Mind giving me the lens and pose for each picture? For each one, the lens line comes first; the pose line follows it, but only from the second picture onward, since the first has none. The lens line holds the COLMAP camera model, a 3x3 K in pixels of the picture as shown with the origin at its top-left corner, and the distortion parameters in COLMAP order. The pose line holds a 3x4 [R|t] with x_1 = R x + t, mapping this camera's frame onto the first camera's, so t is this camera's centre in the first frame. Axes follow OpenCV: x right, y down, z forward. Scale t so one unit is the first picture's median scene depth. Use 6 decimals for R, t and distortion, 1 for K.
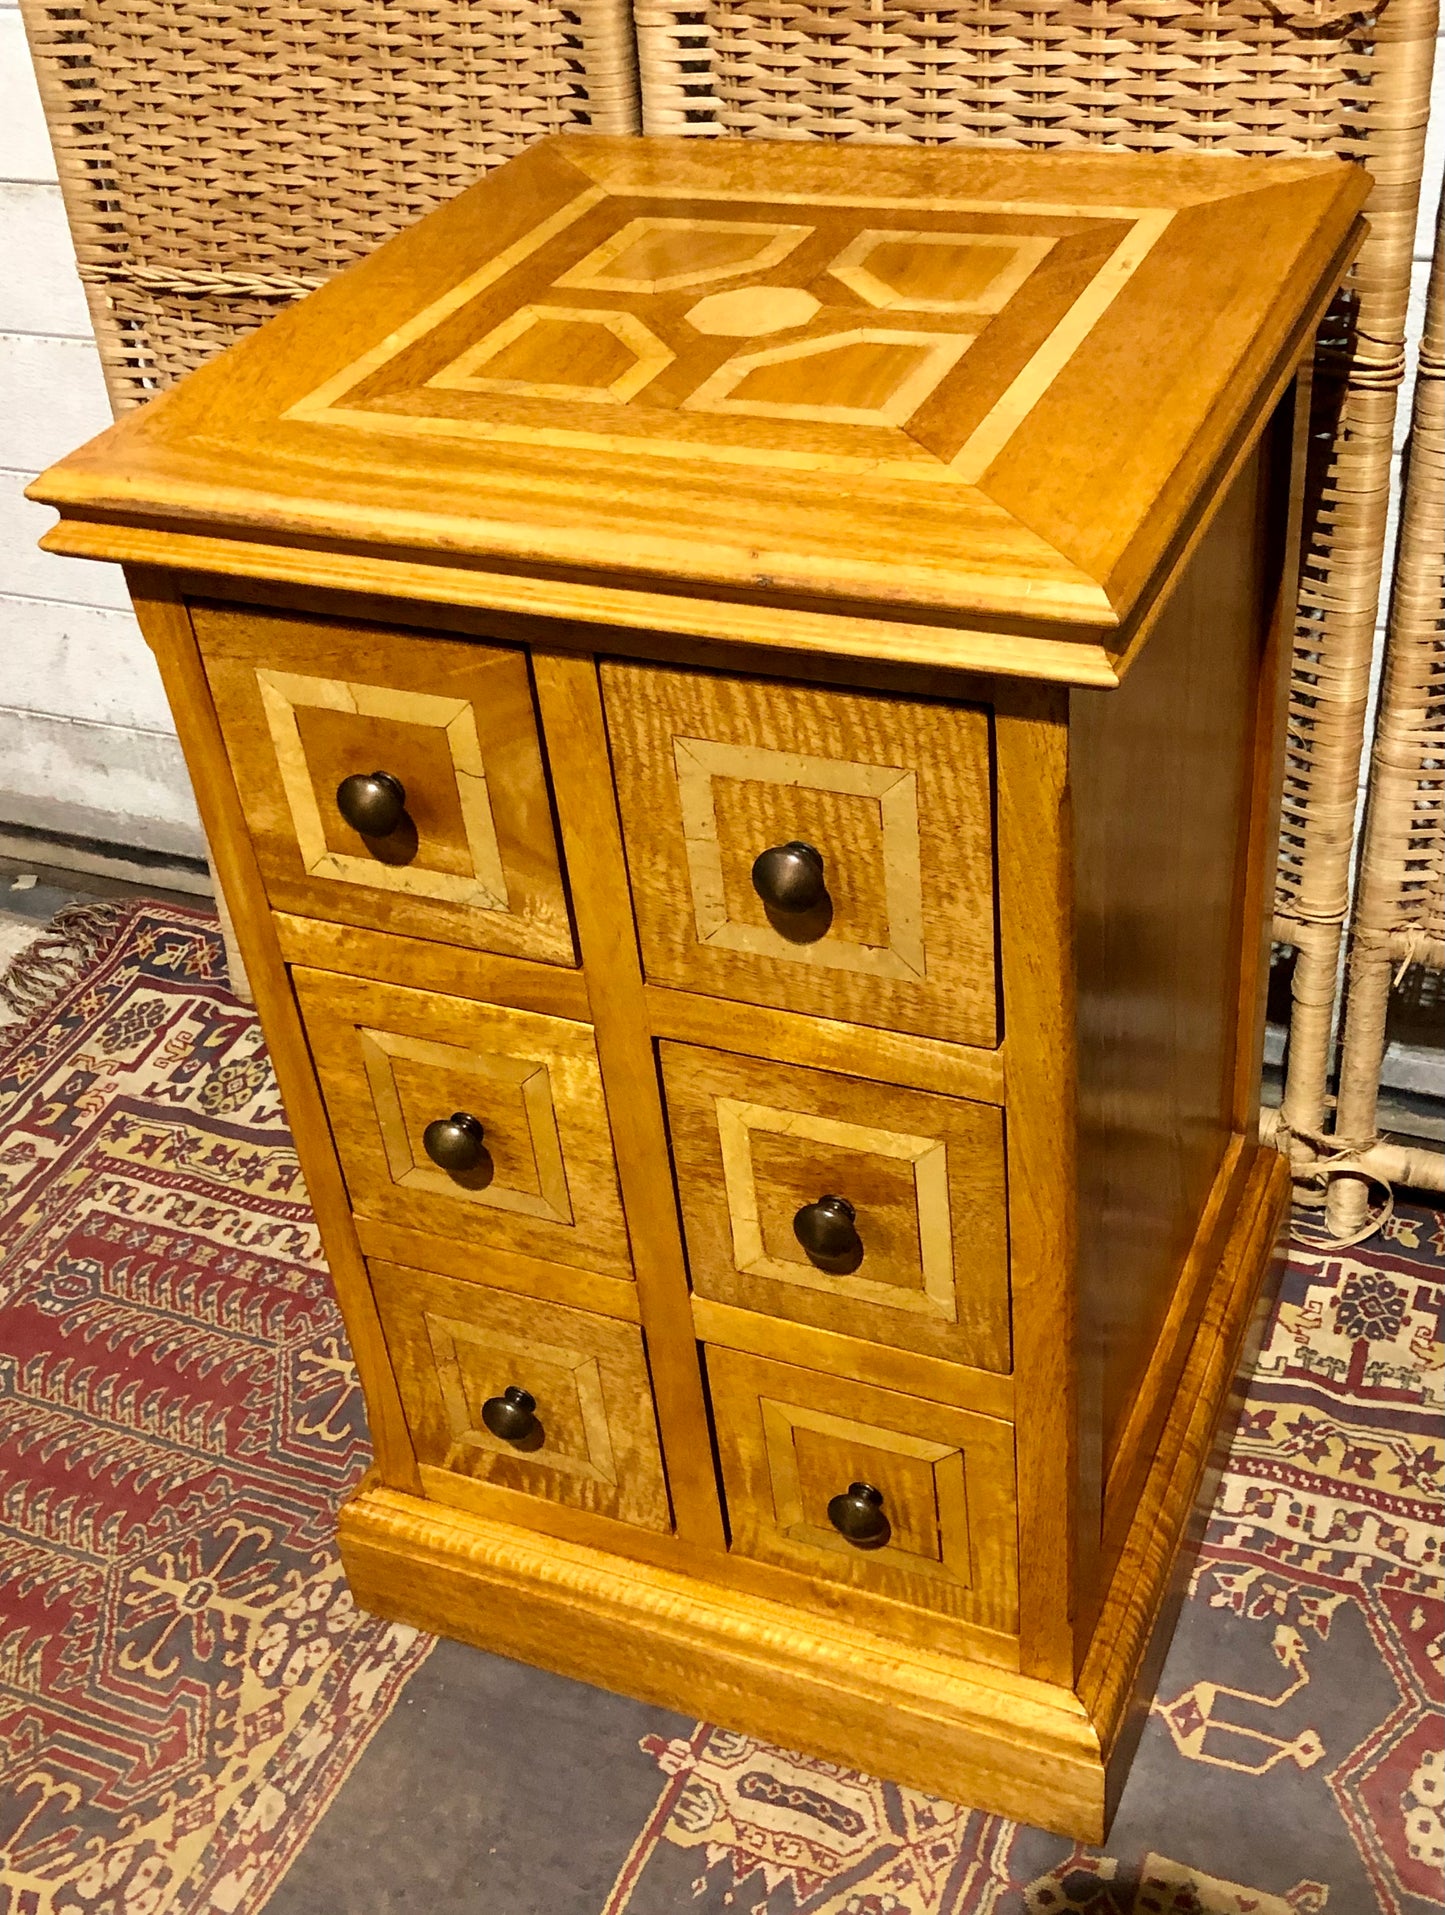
lens RADIAL K [[2219.2, 0, 731.8], [0, 2219.2, 943.9], [0, 0, 1]] dist [-0.008068, 0.000000]
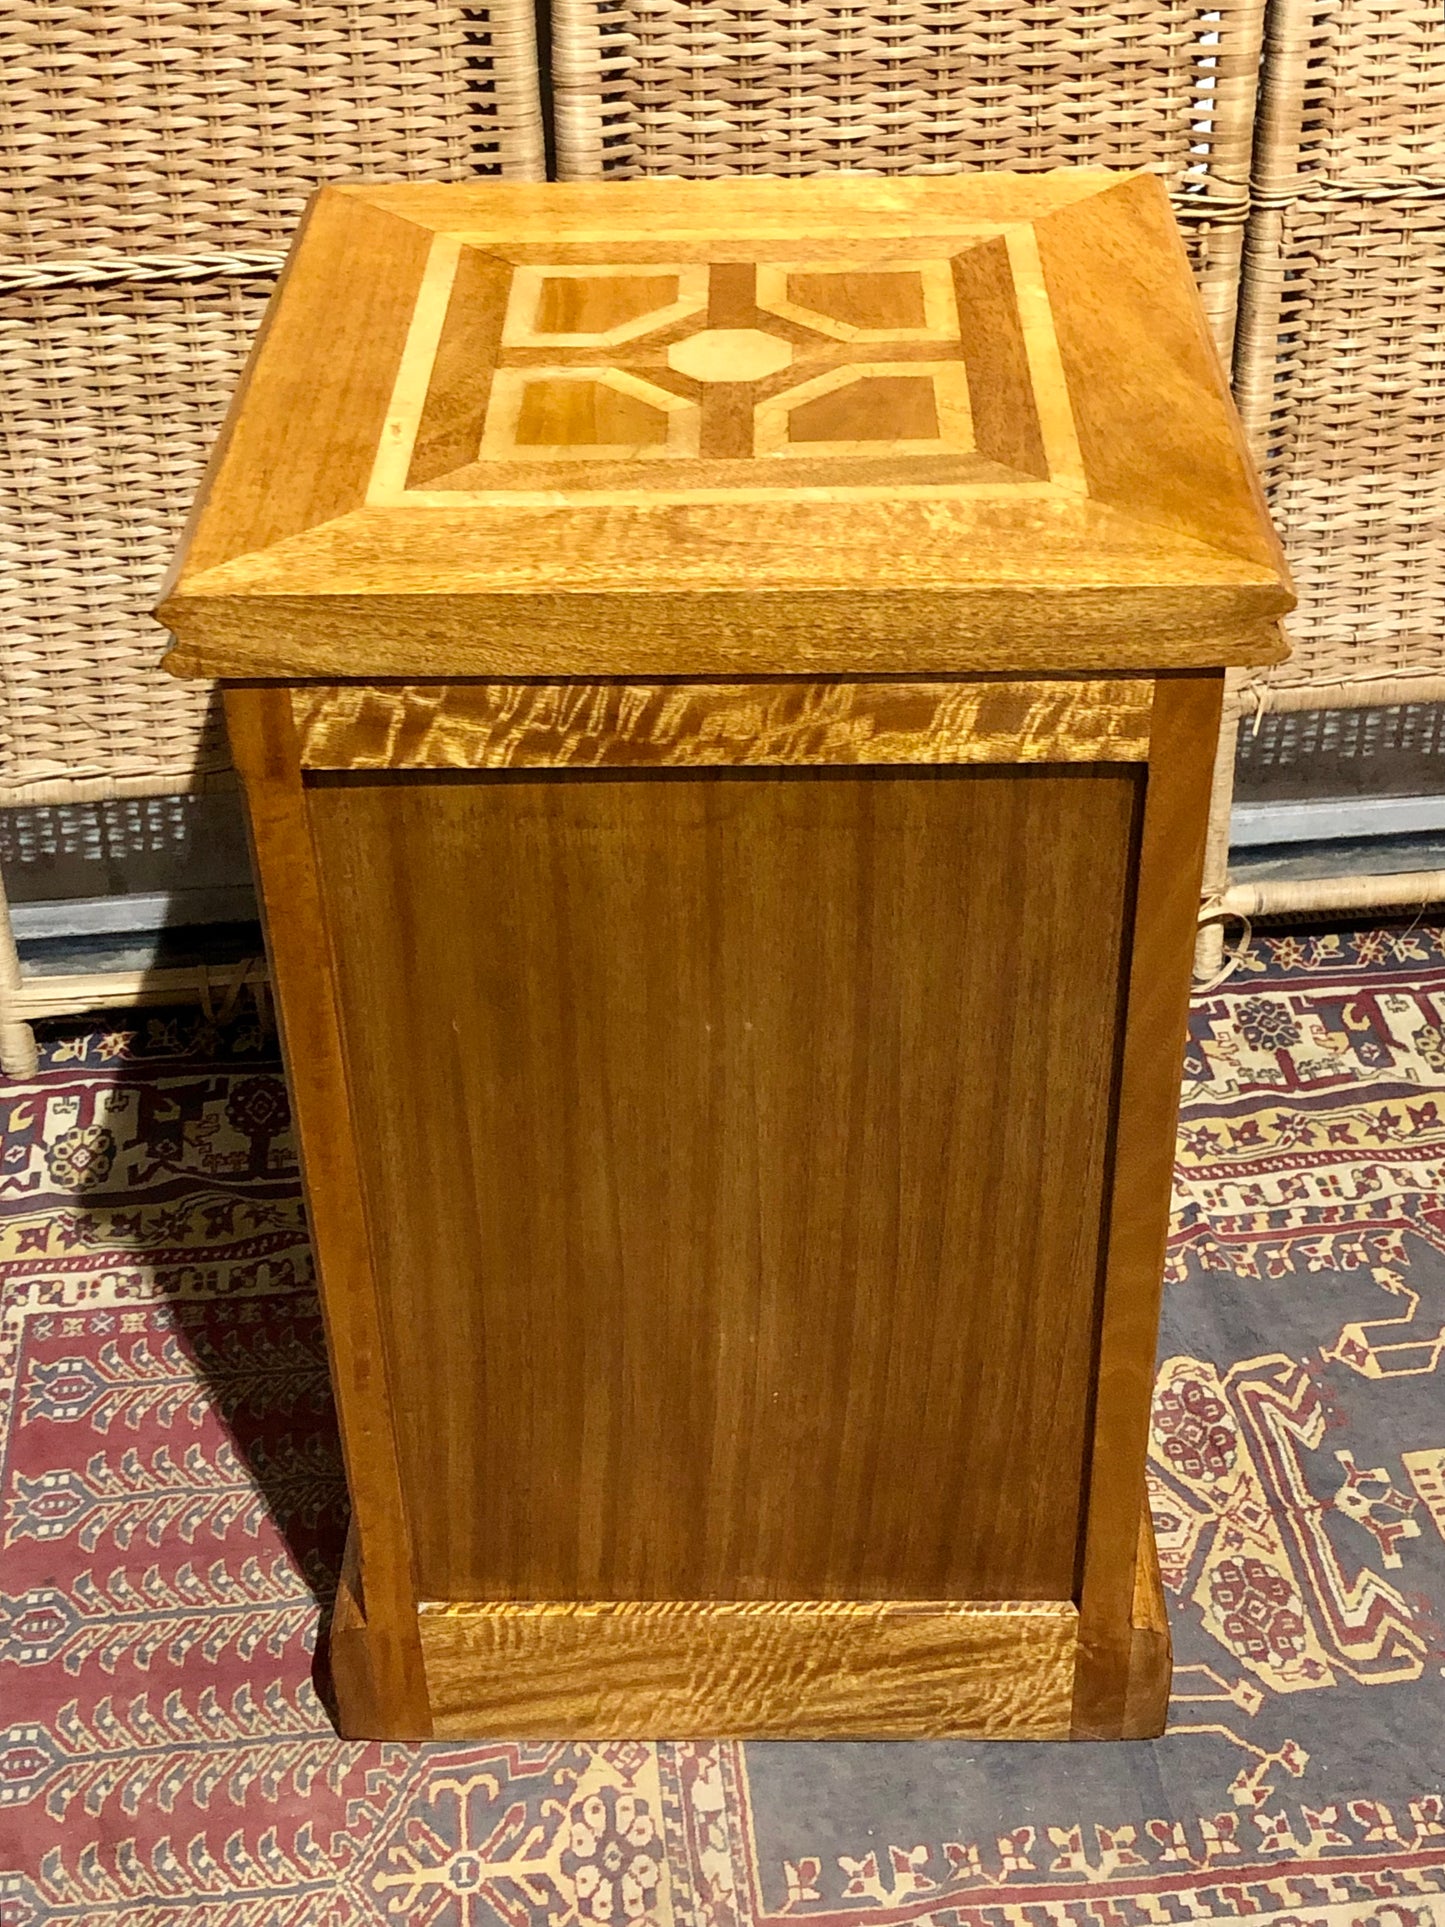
lens RADIAL K [[2688.9, 0, 744.1], [0, 2688.9, 936.2], [0, 0, 1]] dist [-0.003600, 0.000000]
pose [[0.864795, -0.235193, 0.443638, -0.608738], [0.244847, 0.968880, 0.036362, 0.004305], [-0.438384, 0.077178, 0.895468, -0.139567]]
